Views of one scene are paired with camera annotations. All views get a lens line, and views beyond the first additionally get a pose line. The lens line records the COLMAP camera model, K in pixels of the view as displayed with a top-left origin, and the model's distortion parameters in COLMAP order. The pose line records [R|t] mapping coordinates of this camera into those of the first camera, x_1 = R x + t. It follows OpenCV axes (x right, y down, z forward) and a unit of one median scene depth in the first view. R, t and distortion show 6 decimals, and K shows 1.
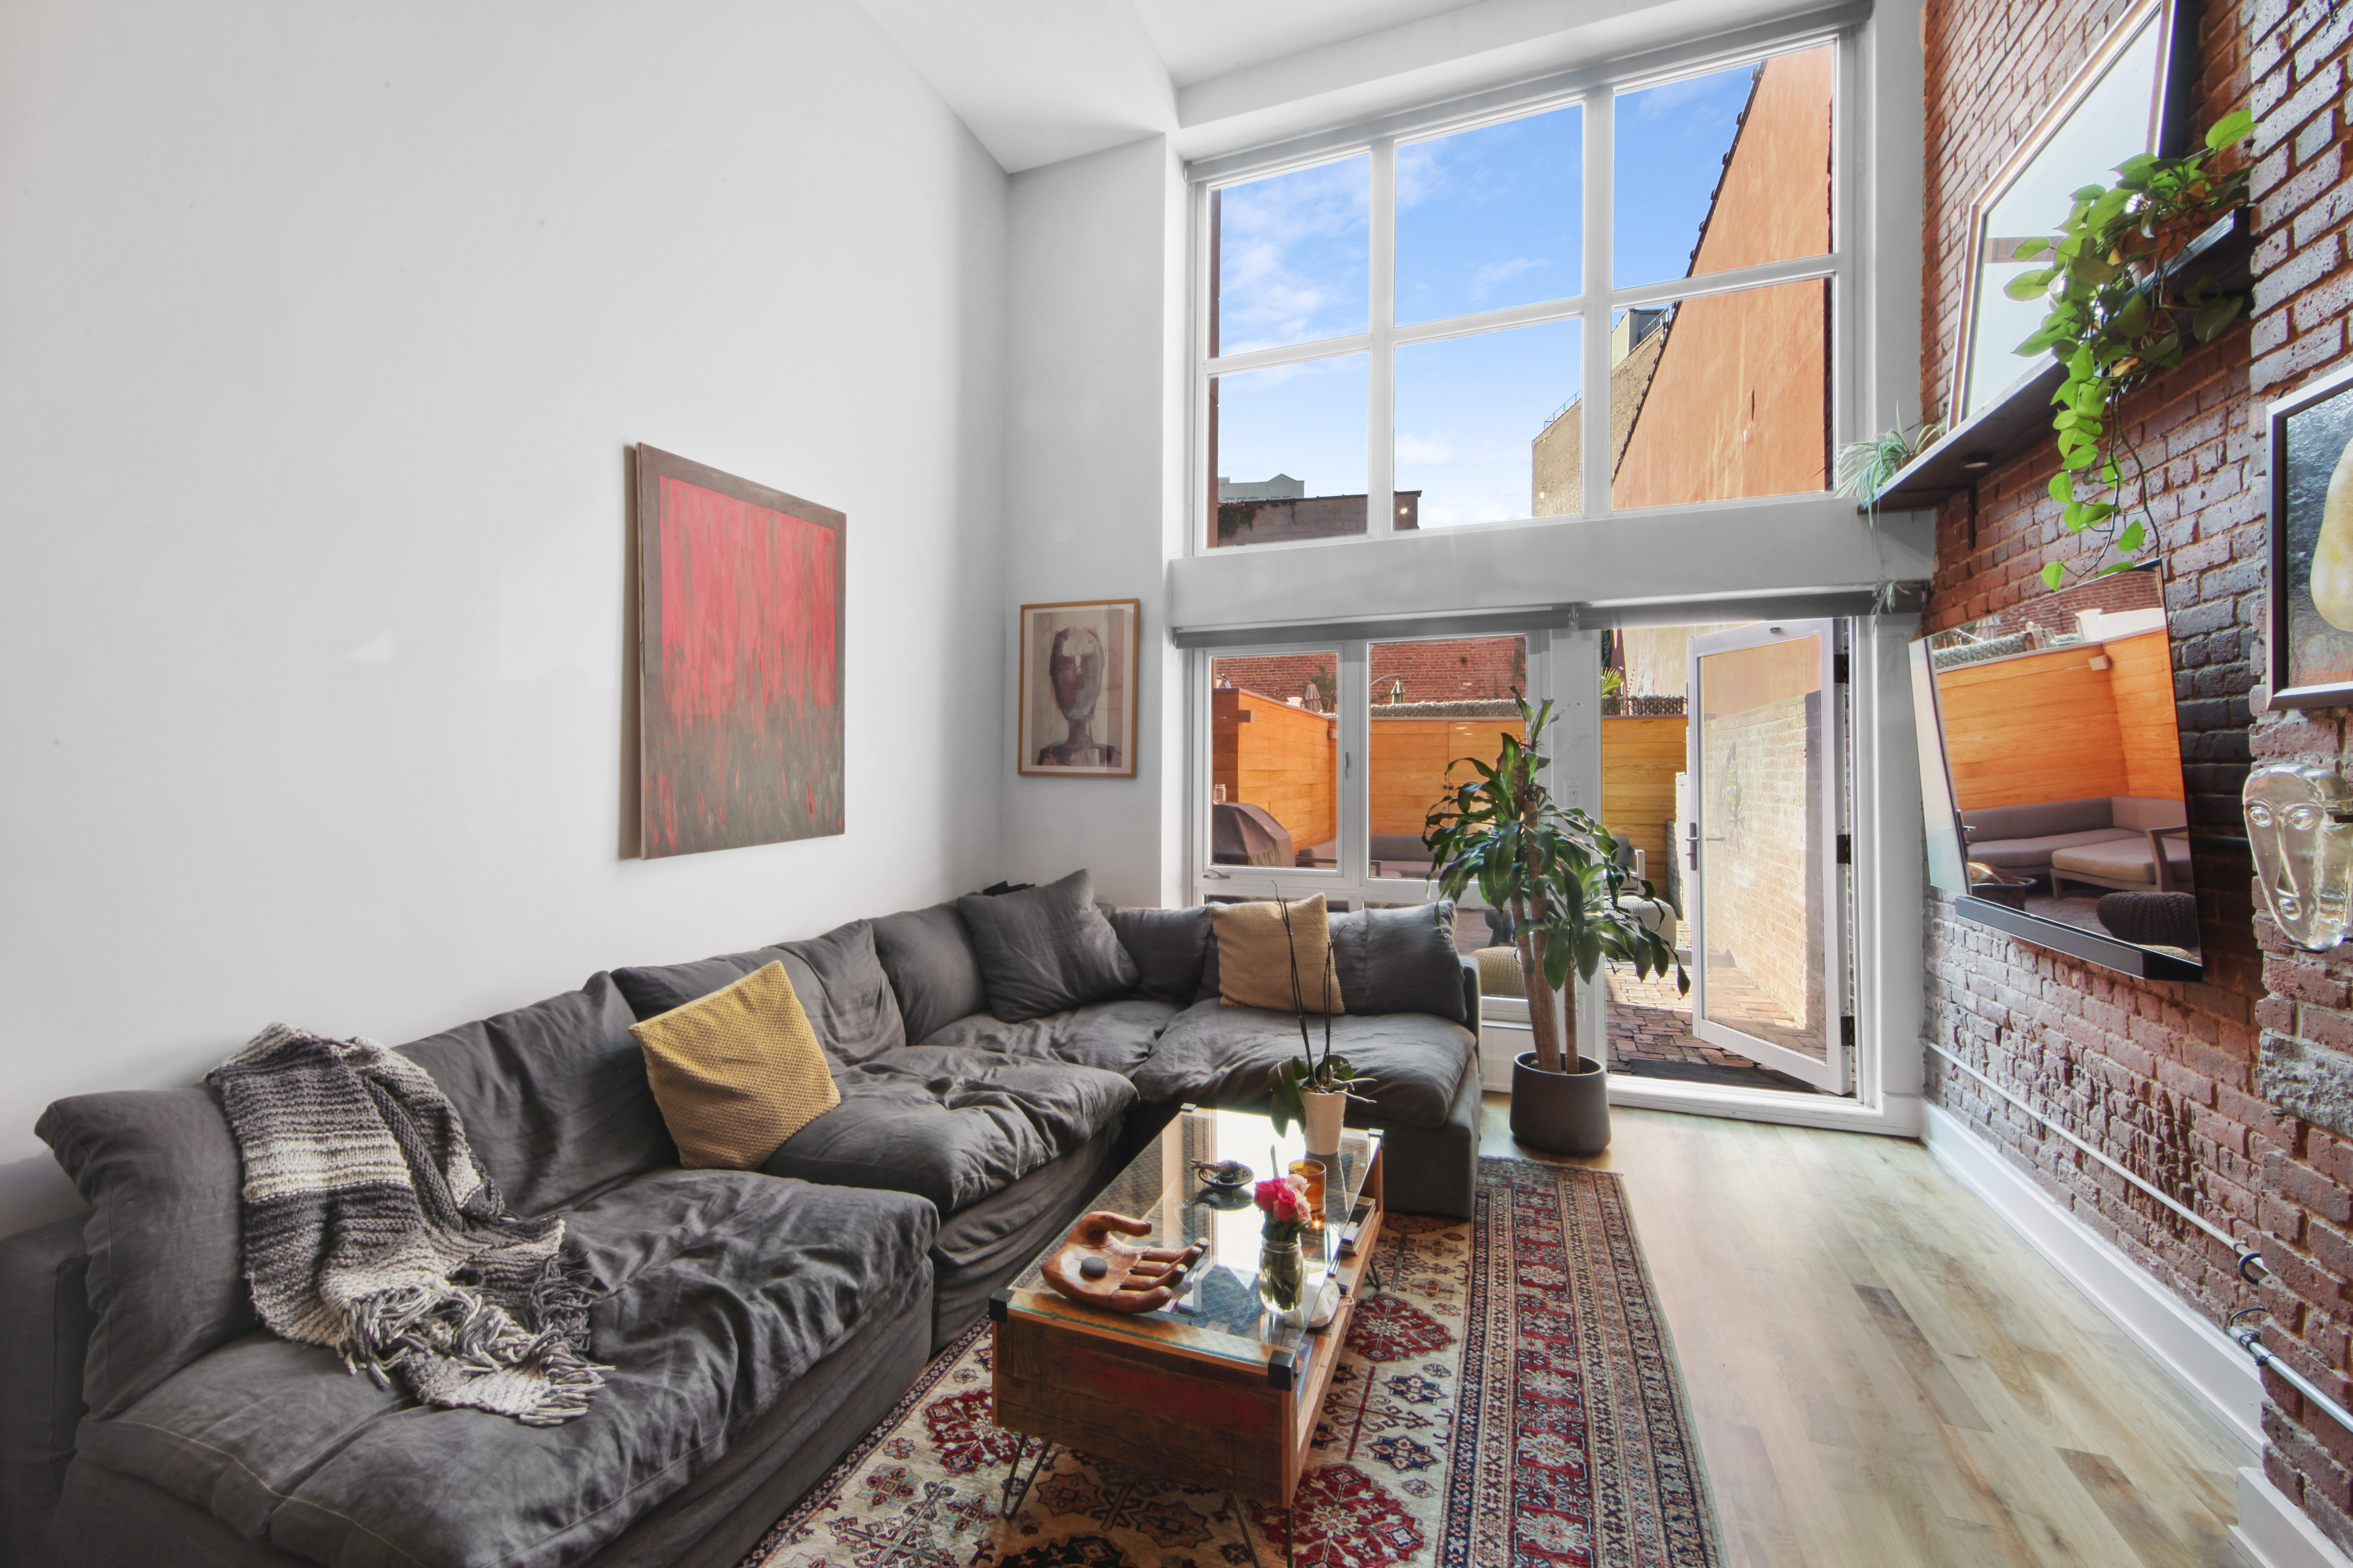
lens RADIAL K [[965.8, 0, 1165.6], [0, 965.8, 792.5], [0, 0, 1]] dist [-0.005620, 0.001357]
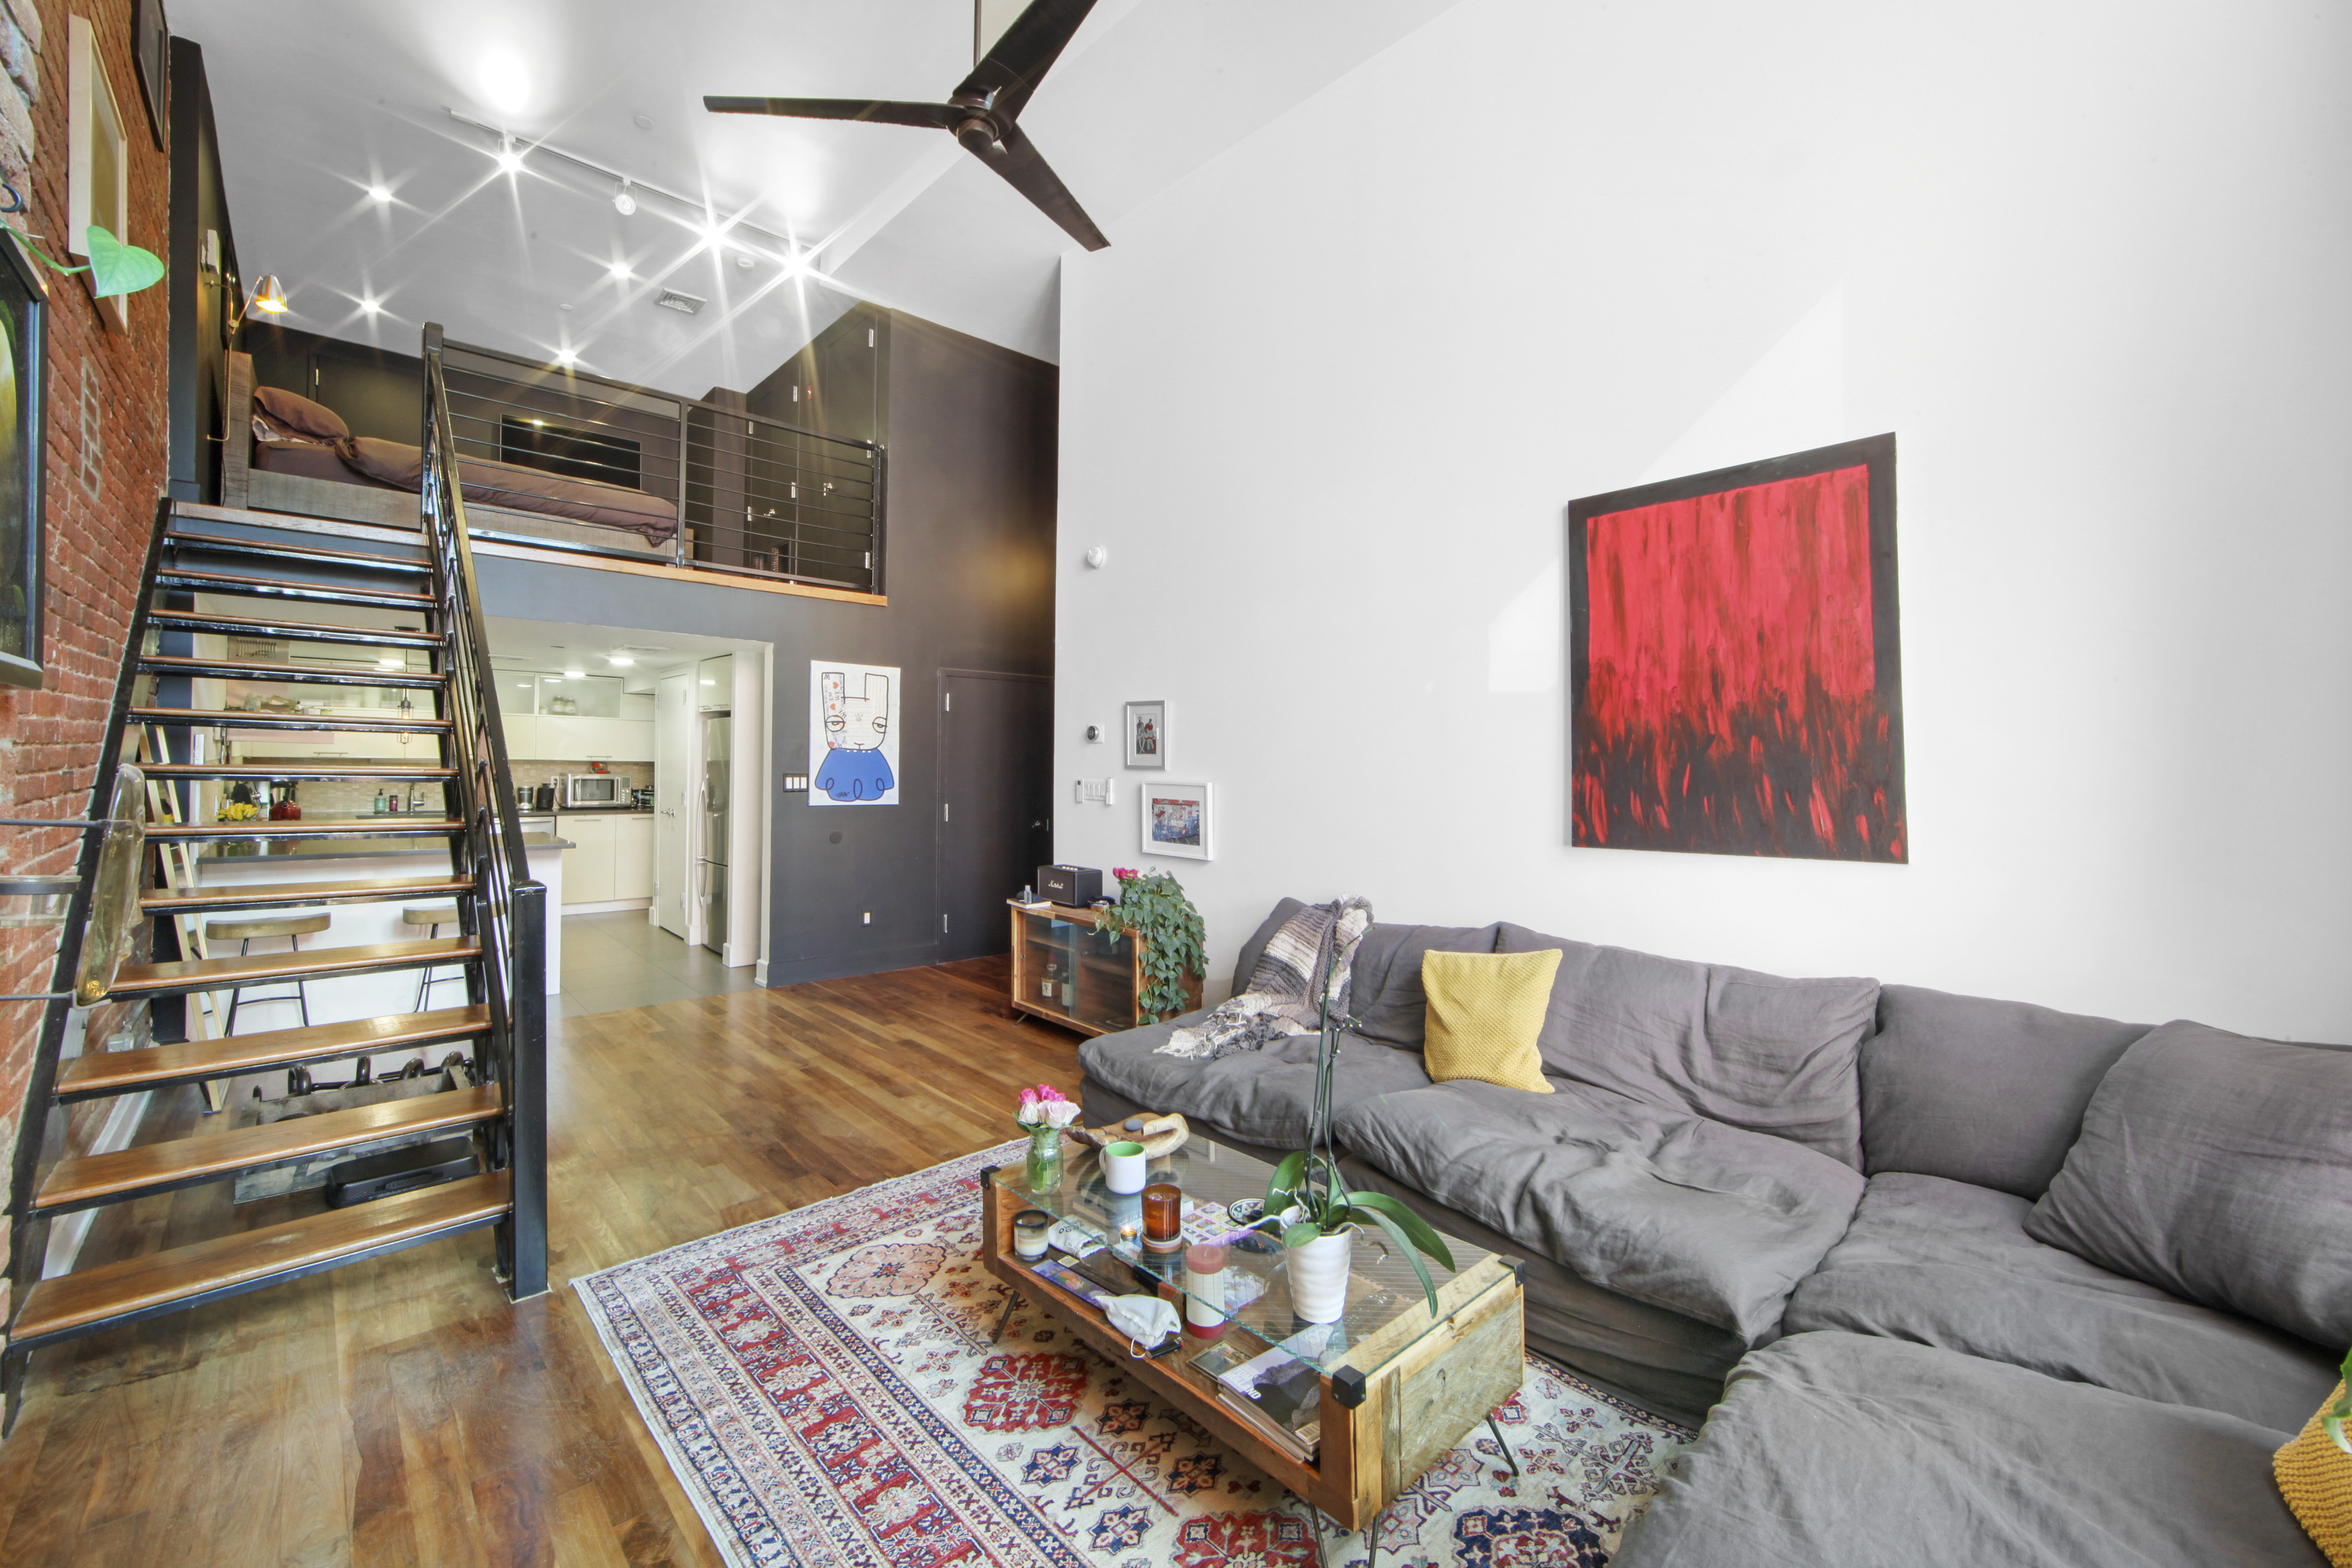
lens RADIAL K [[951.6, 0, 1176.8], [0, 951.6, 809.4], [0, 0, 1]] dist [-0.000643, -0.000097]
pose [[-0.432557, 0.046246, -0.900420, 0.820008], [-0.021833, 0.997854, 0.061739, -0.046453], [0.901342, 0.046364, -0.430619, 1.181675]]
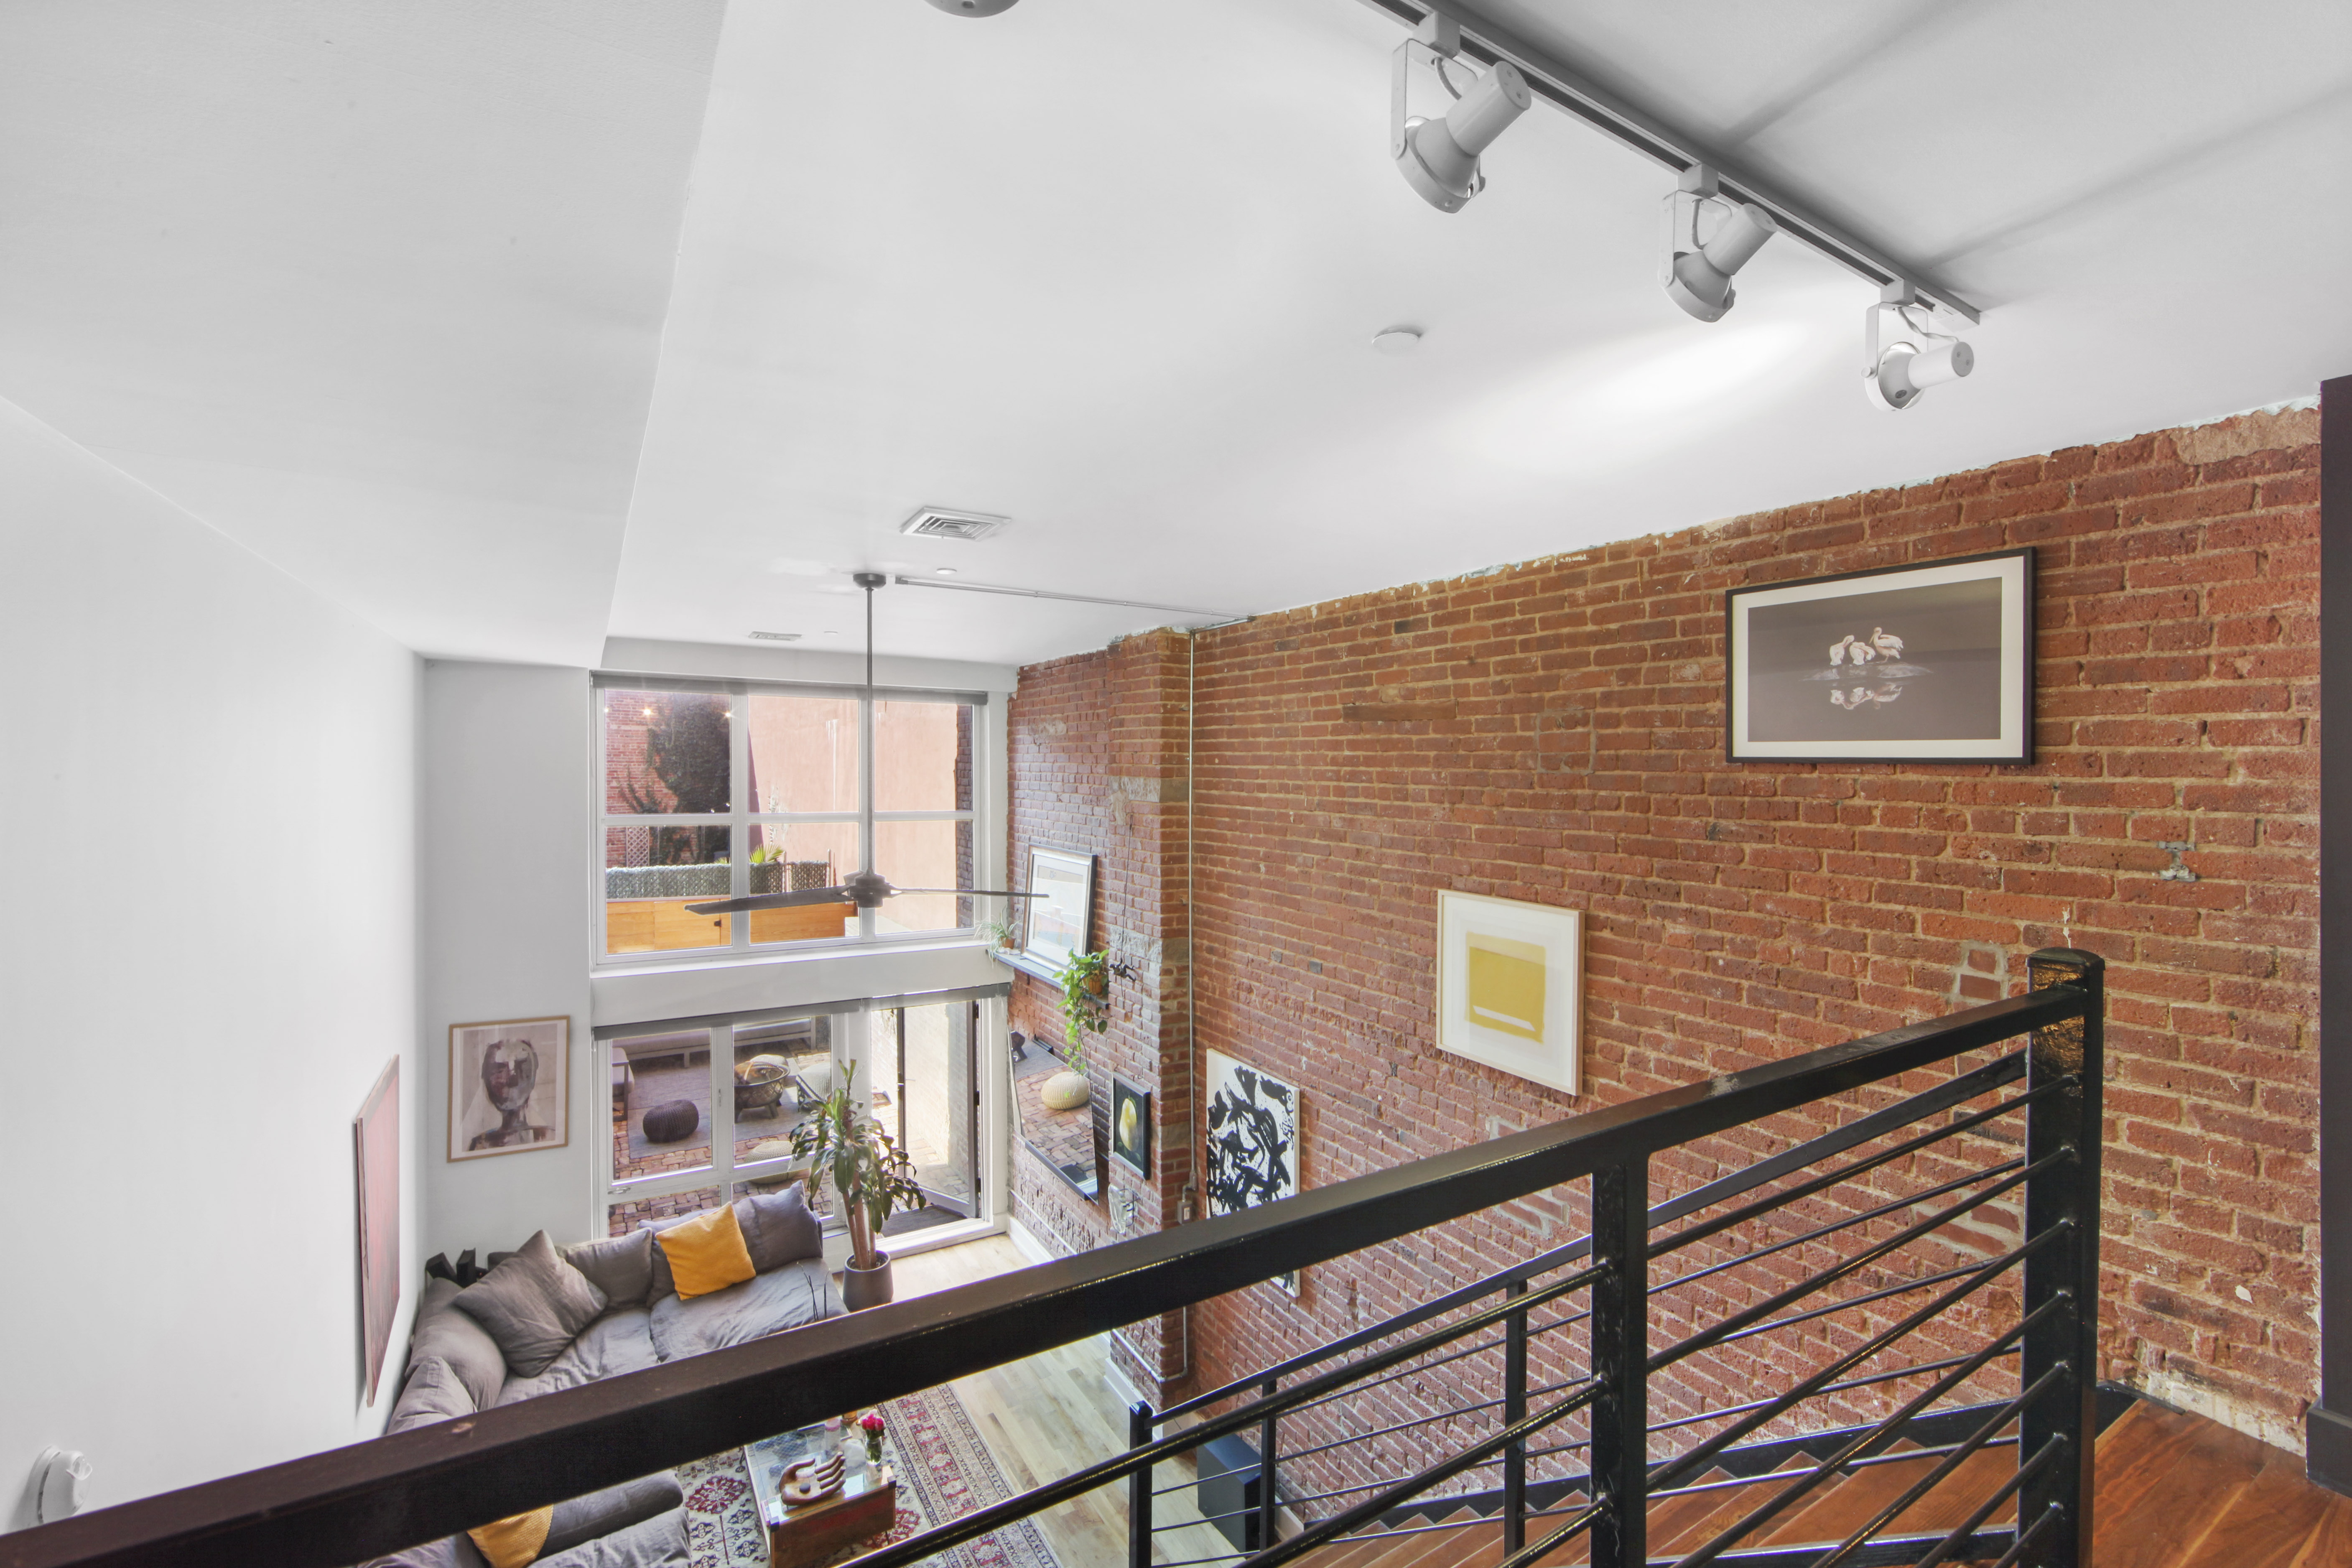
lens RADIAL K [[965.5, 0, 1165.1], [0, 965.5, 792.5], [0, 0, 1]] dist [-0.005620, 0.001357]
pose [[0.619721, -0.009897, 0.784760, -1.036443], [-0.004744, 0.999855, 0.016356, -0.978868], [-0.784808, -0.013859, 0.619584, -0.907185]]
